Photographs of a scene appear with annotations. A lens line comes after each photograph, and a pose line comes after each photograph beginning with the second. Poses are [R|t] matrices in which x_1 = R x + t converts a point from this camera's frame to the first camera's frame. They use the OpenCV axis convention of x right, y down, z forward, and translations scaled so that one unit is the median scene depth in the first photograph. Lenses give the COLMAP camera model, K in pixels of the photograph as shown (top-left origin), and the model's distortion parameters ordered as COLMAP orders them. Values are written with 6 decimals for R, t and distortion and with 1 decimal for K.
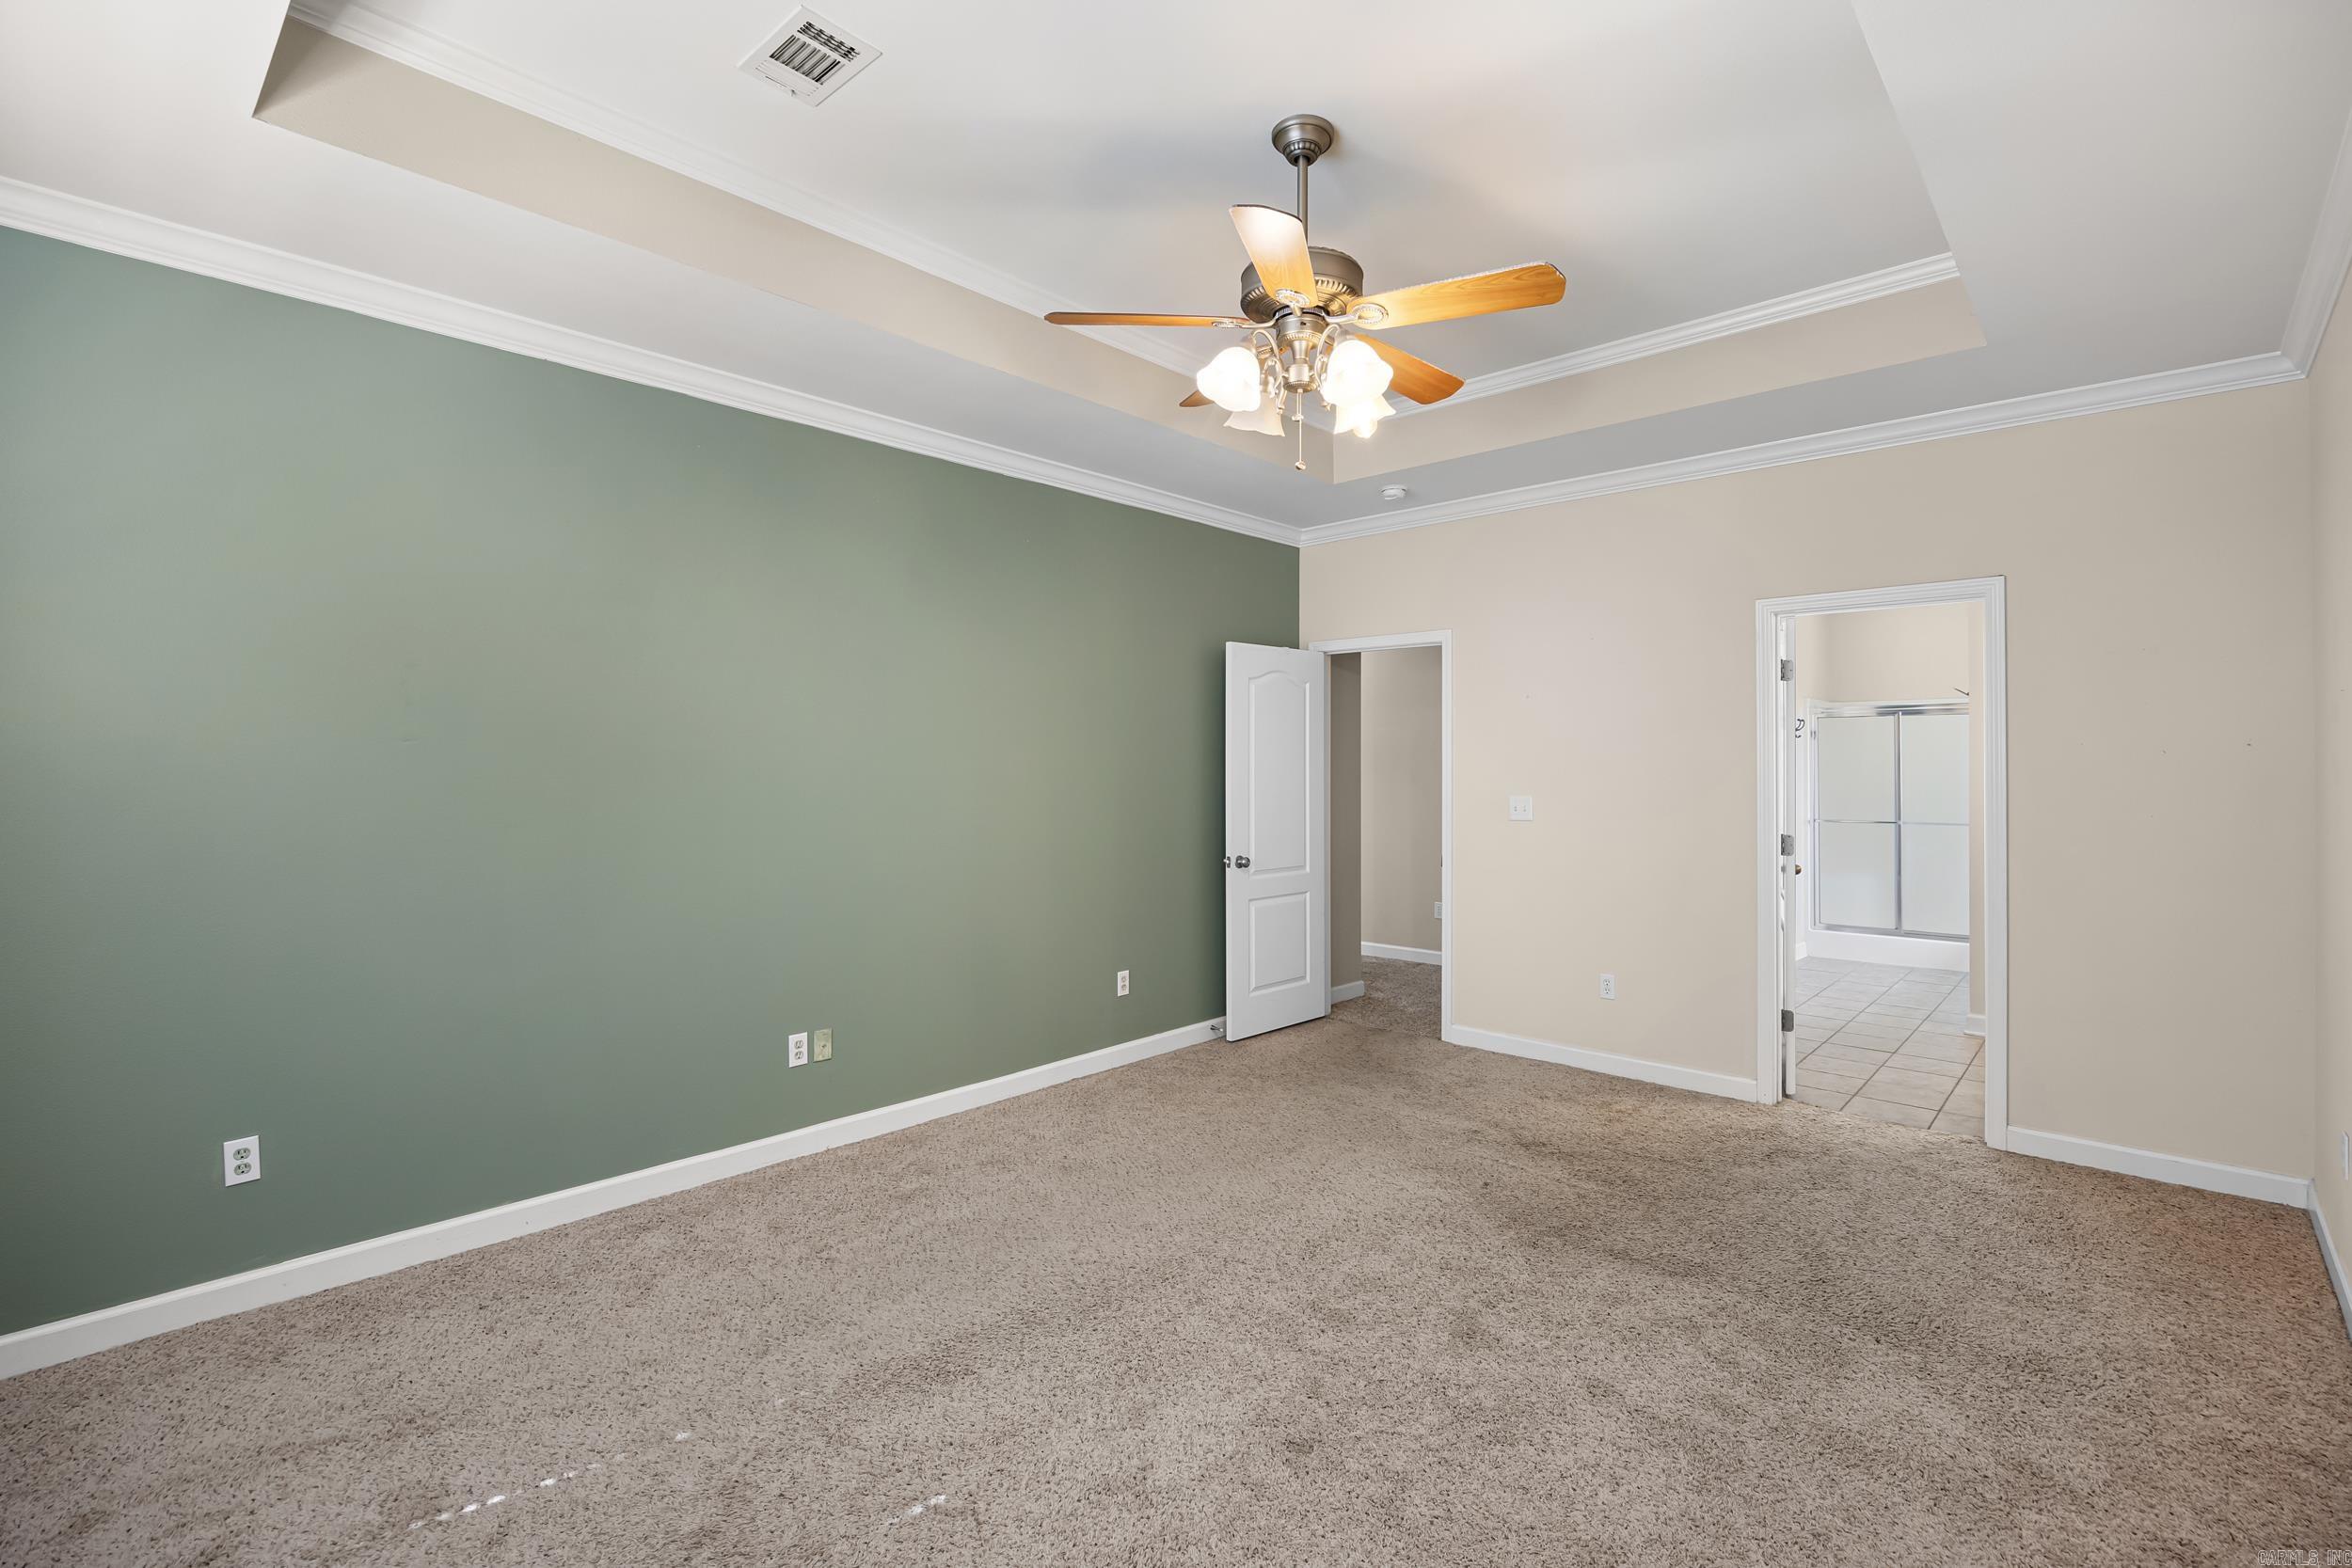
lens RADIAL K [[1057.8, 0, 1172.8], [0, 1057.8, 770.3], [0, 0, 1]] dist [-0.019477, 0.003944]
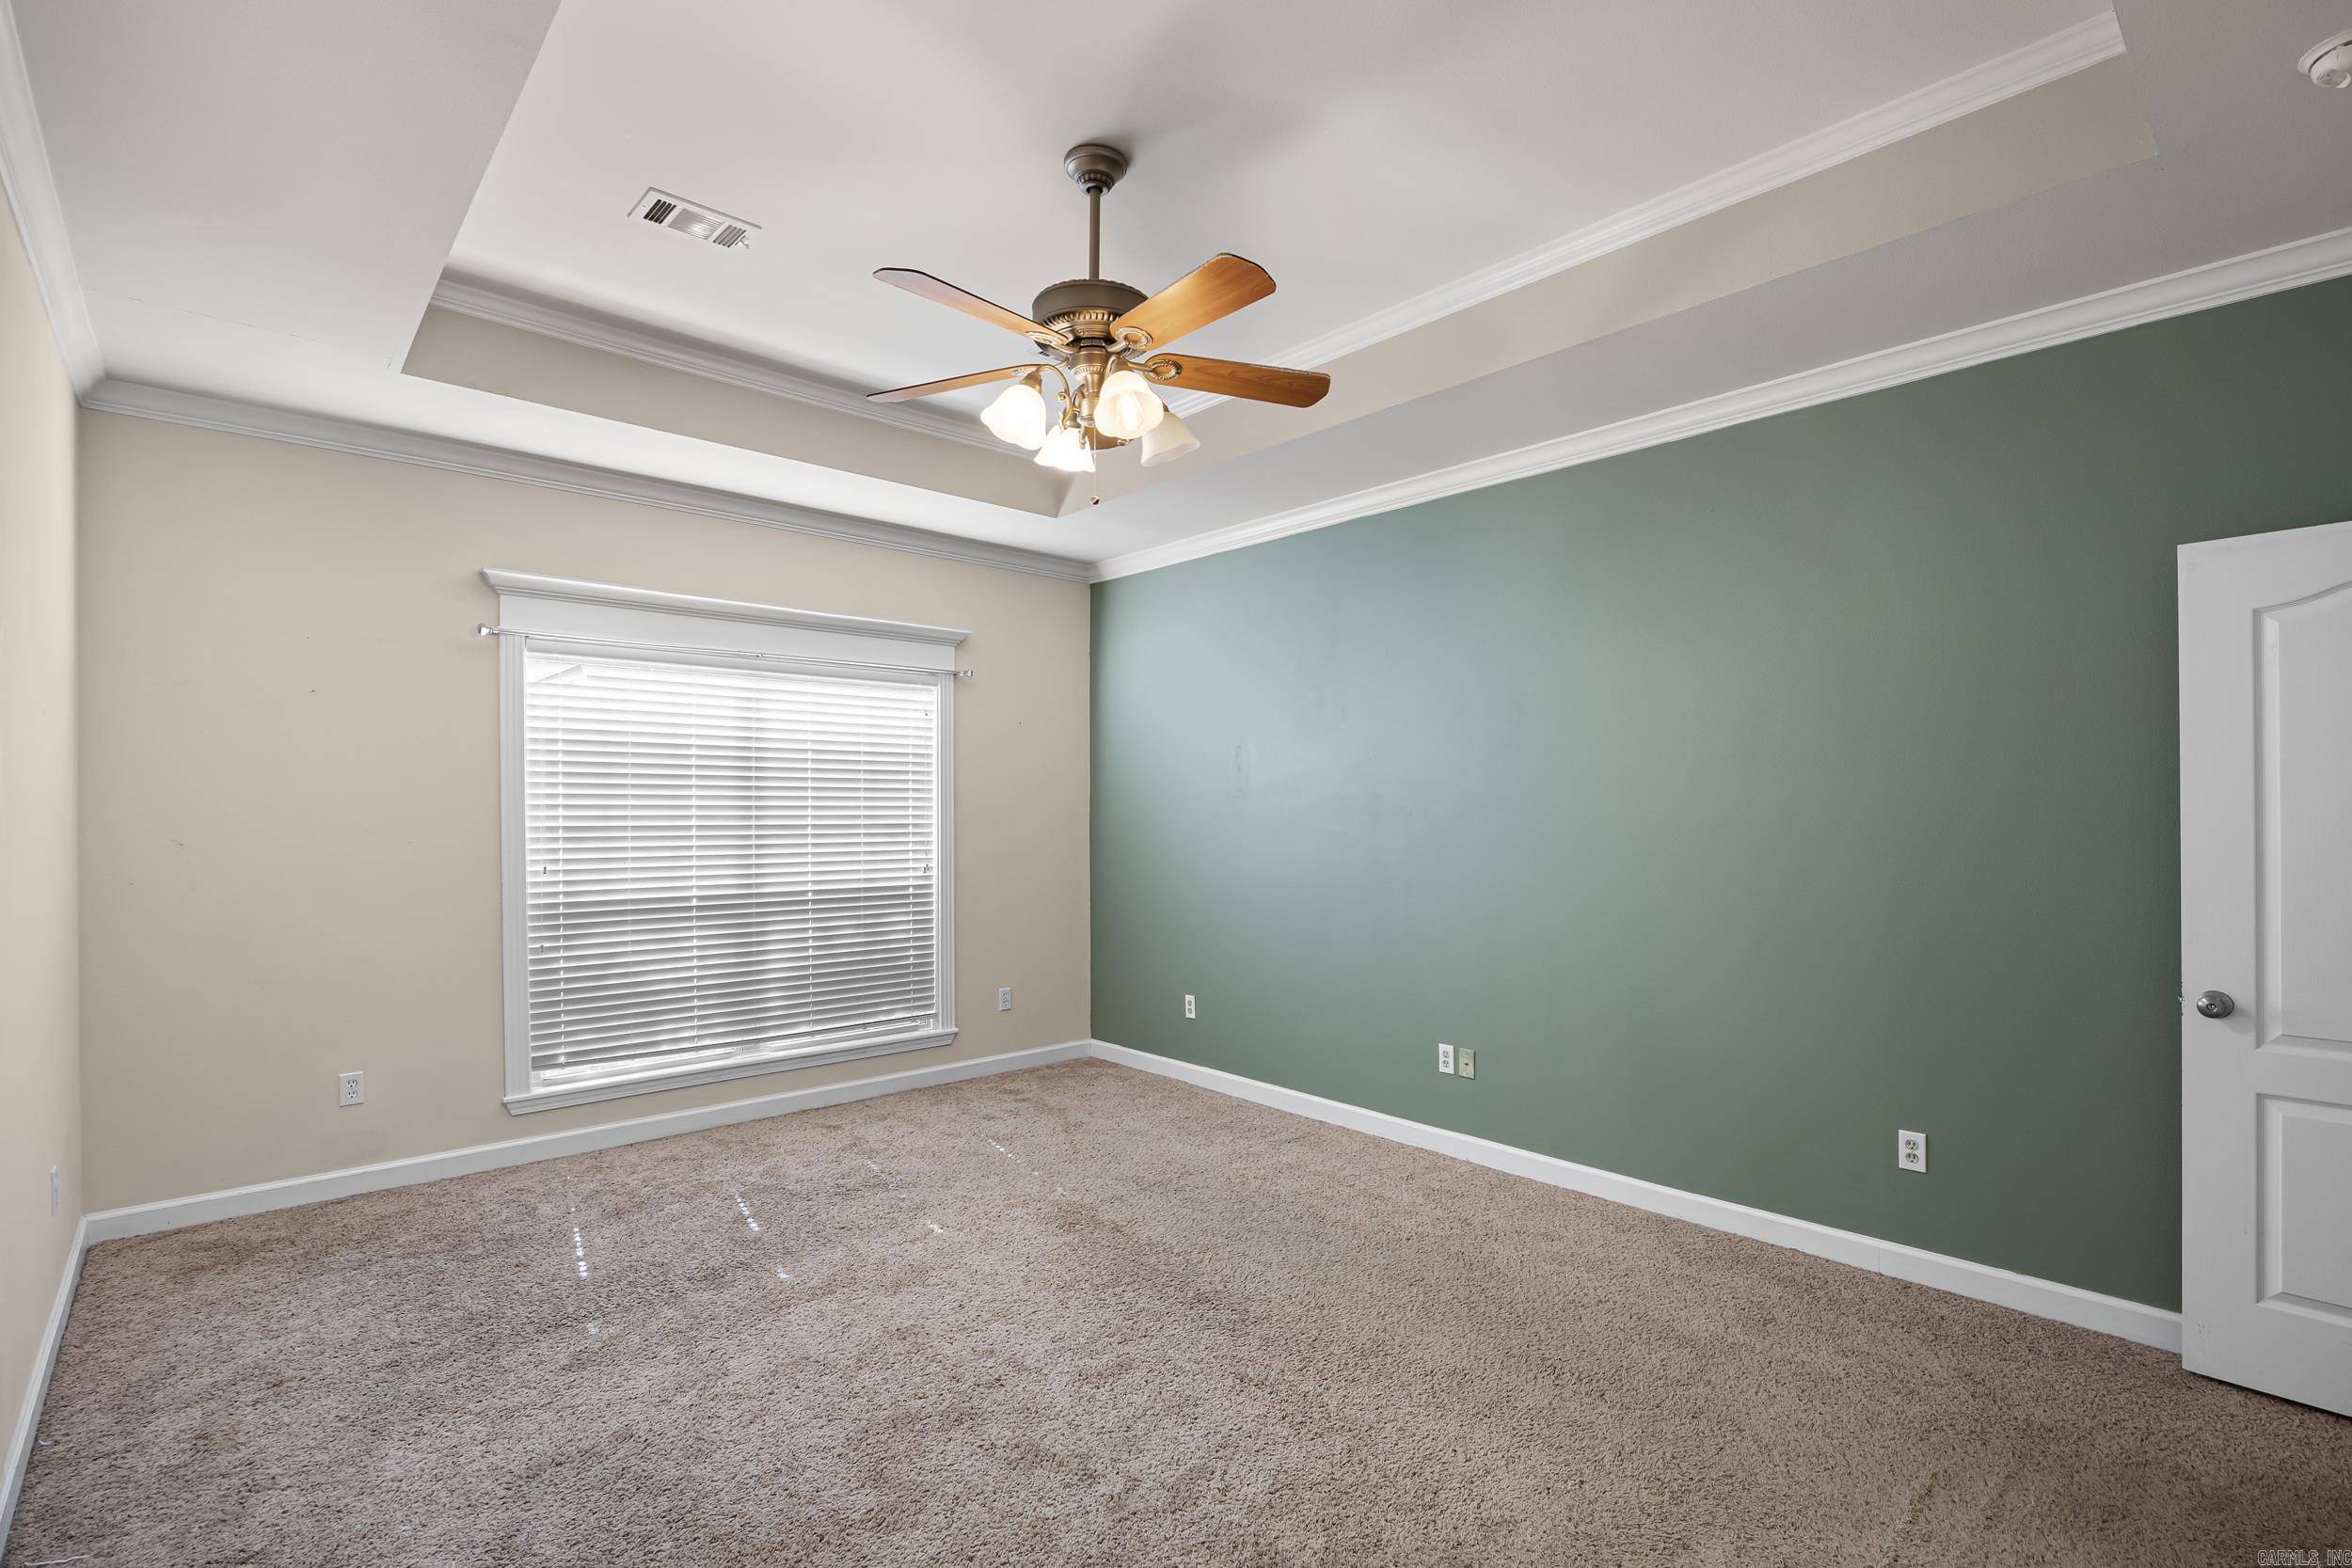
lens RADIAL K [[1057.8, 0, 1173.5], [0, 1057.8, 799.2], [0, 0, 1]] dist [-0.019477, 0.003944]
pose [[-0.083084, -0.004097, -0.996534, 0.780811], [0.005726, 0.999973, -0.004589, -0.007737], [0.996526, -0.006088, -0.083058, 0.796282]]
